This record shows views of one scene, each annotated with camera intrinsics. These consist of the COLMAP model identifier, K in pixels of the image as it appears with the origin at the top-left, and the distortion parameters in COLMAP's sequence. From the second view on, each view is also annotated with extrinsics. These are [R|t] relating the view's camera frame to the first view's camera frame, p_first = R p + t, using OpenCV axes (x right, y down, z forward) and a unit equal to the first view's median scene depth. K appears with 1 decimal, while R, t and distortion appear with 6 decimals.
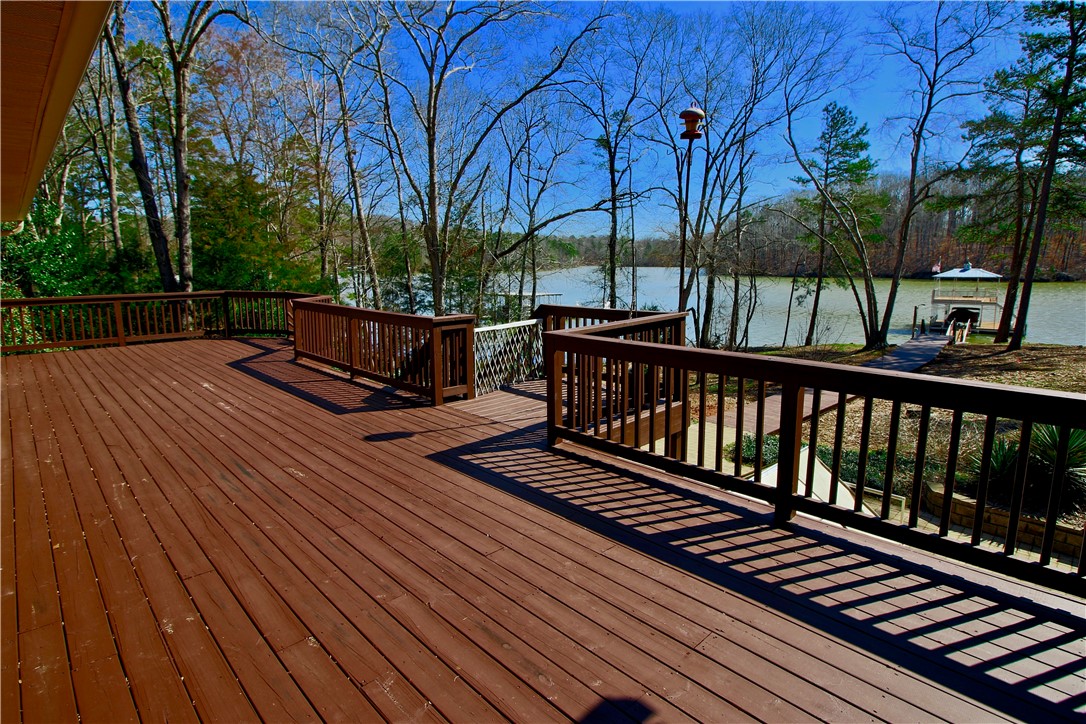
lens RADIAL K [[558.2, 0, 543.0], [0, 558.2, 362.0], [0, 0, 1]] dist [-0.011342, -0.000836]
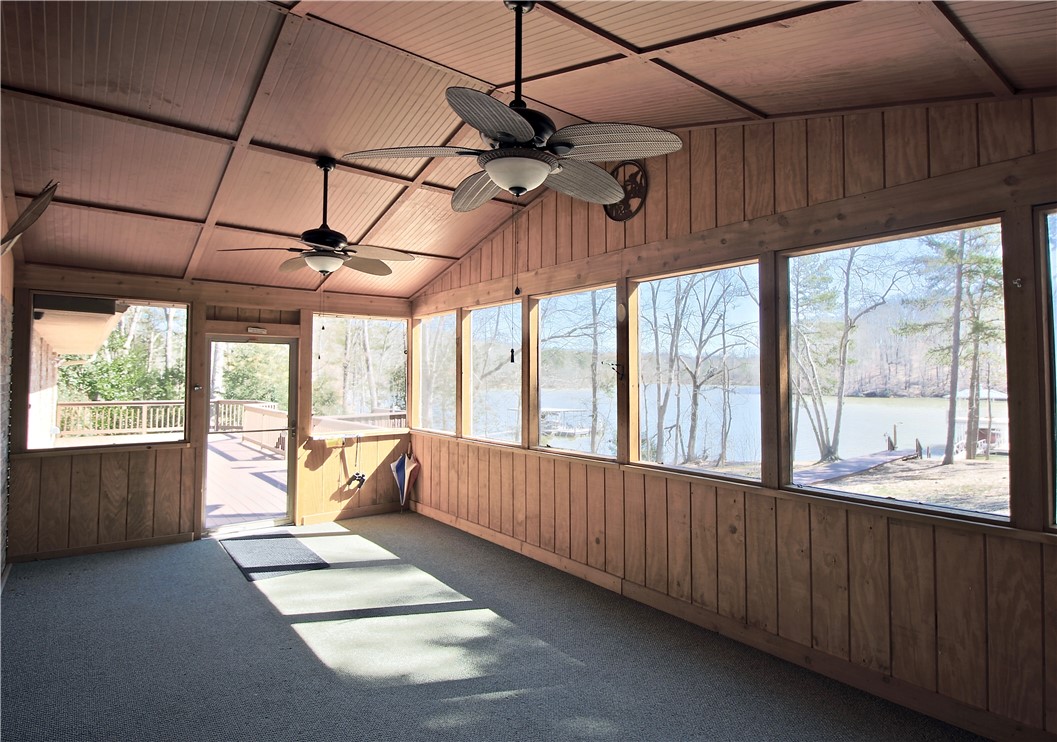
lens RADIAL K [[540.5, 0, 528.5], [0, 540.5, 371.0], [0, 0, 1]] dist [-0.000840, 0.000105]
pose [[0.997461, 0.006672, -0.070898, 0.108517], [-0.020115, 0.981456, -0.190631, 0.016564], [0.068311, 0.191574, 0.979098, -0.113249]]
